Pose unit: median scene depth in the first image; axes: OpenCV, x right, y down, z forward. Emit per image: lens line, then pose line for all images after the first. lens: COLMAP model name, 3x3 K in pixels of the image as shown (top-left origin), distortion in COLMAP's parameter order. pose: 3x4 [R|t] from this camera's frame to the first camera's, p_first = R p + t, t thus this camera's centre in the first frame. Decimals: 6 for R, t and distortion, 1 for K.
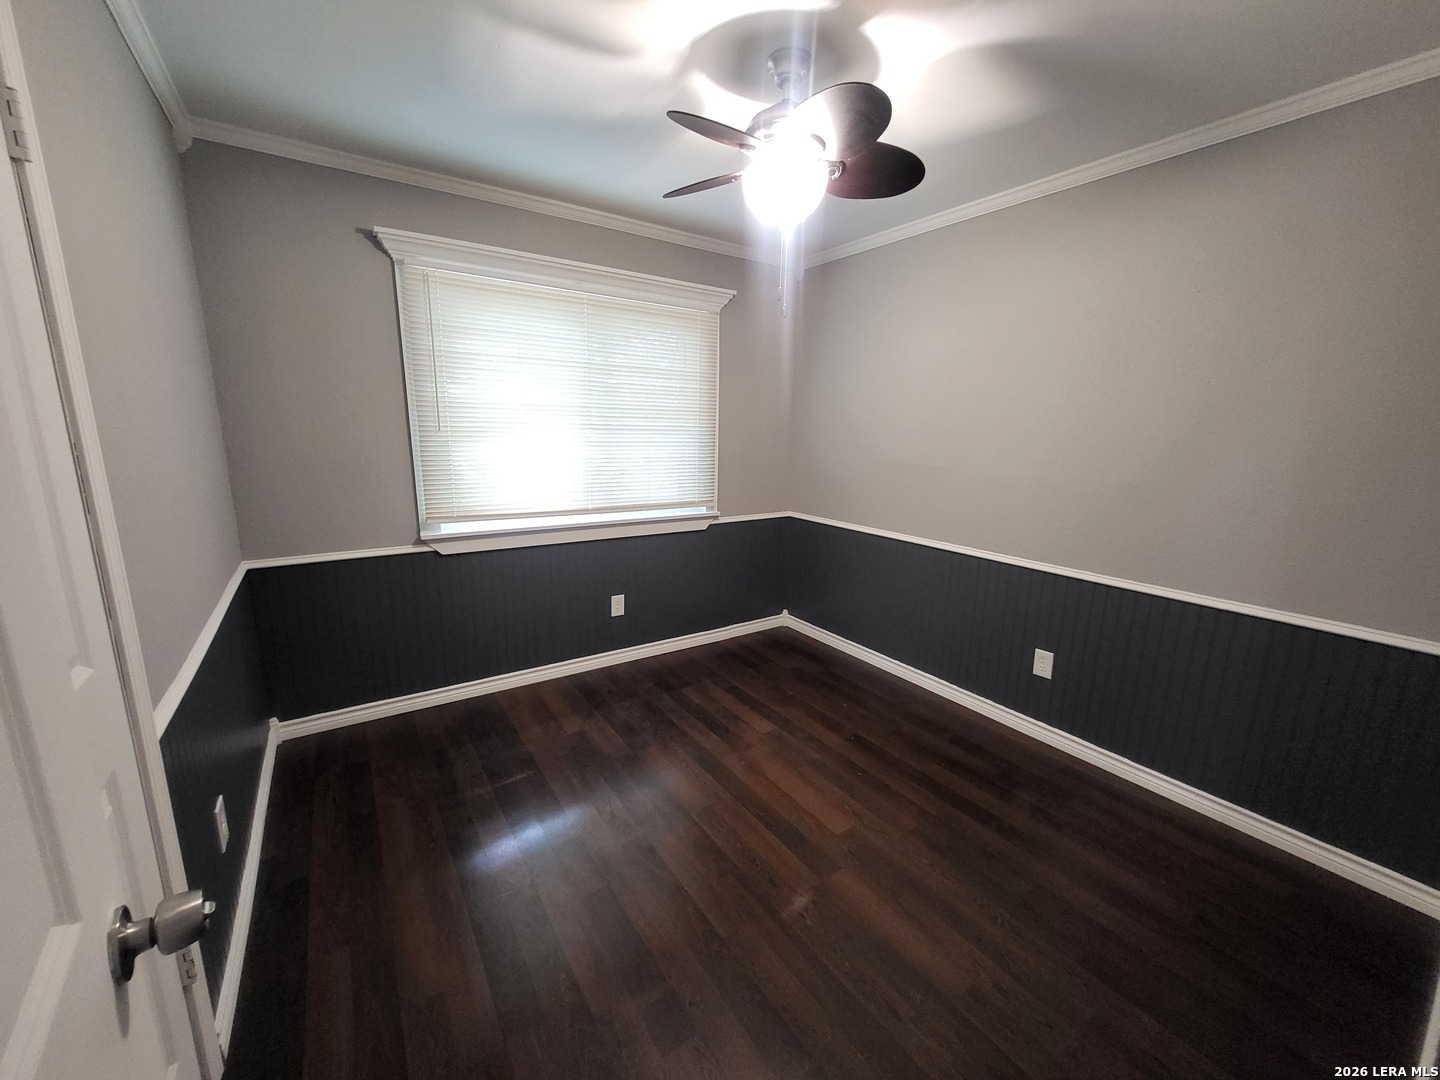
lens RADIAL K [[561.1, 0, 712.8], [0, 561.1, 539.2], [0, 0, 1]] dist [-0.000197, -0.000321]
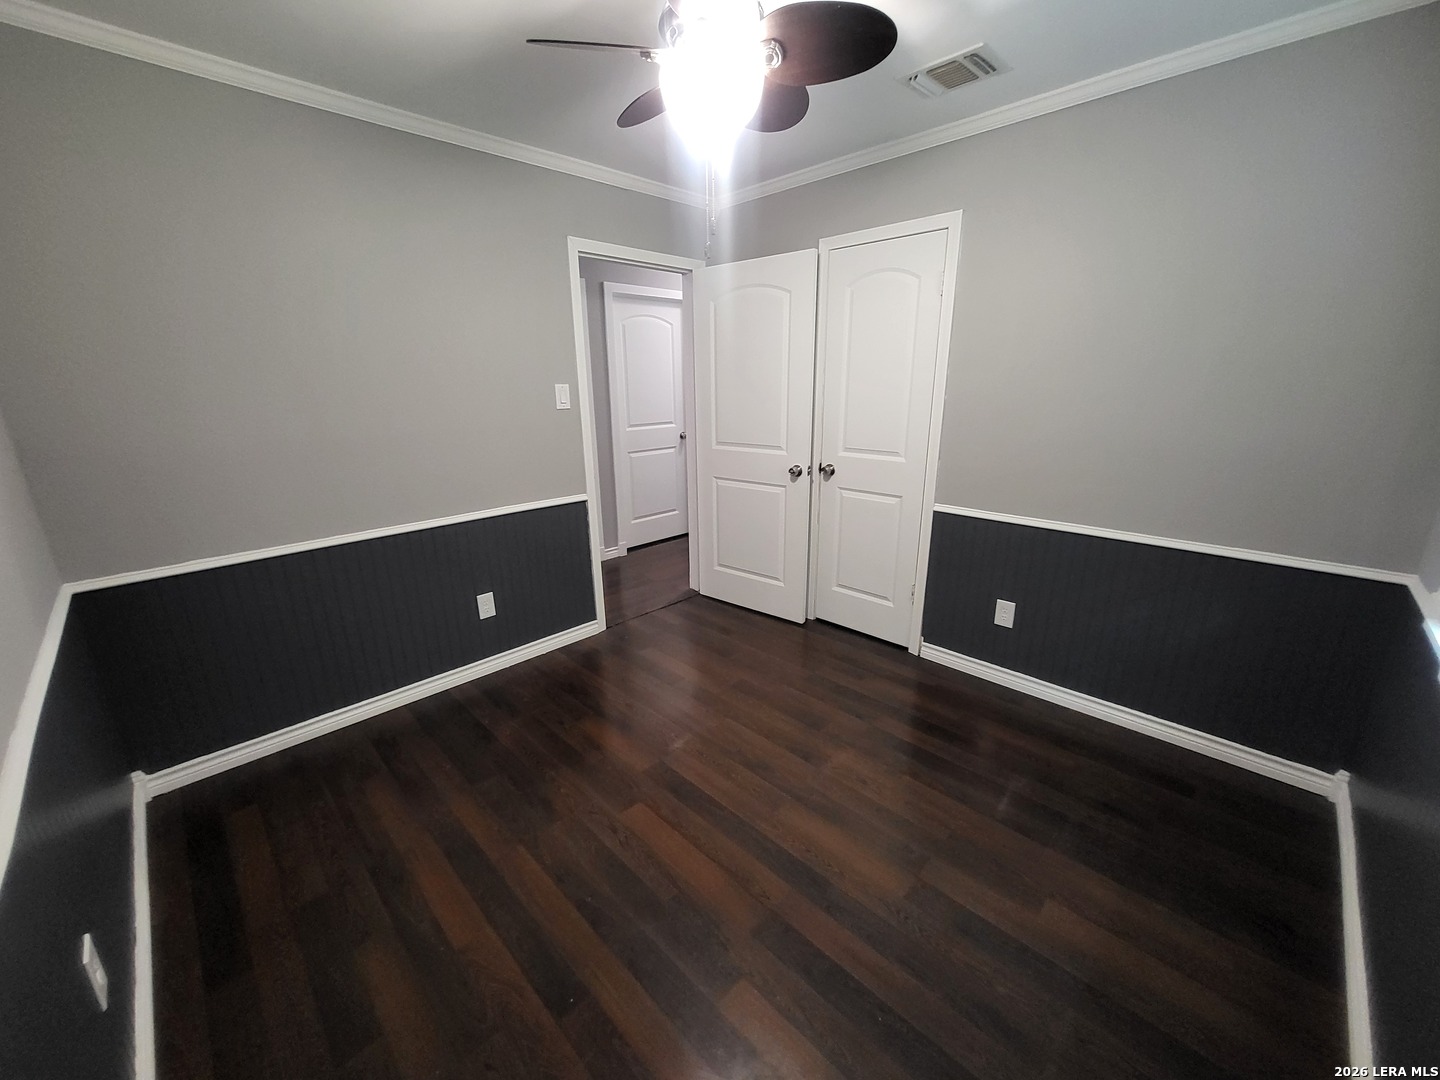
lens RADIAL K [[560.1, 0, 719.2], [0, 560.1, 529.4], [0, 0, 1]] dist [-0.001413, -0.000250]
pose [[-0.978429, 0.049820, -0.200486, 0.218379], [-0.041931, 0.902391, 0.428874, -0.293178], [0.202283, 0.428030, -0.880836, 1.432540]]
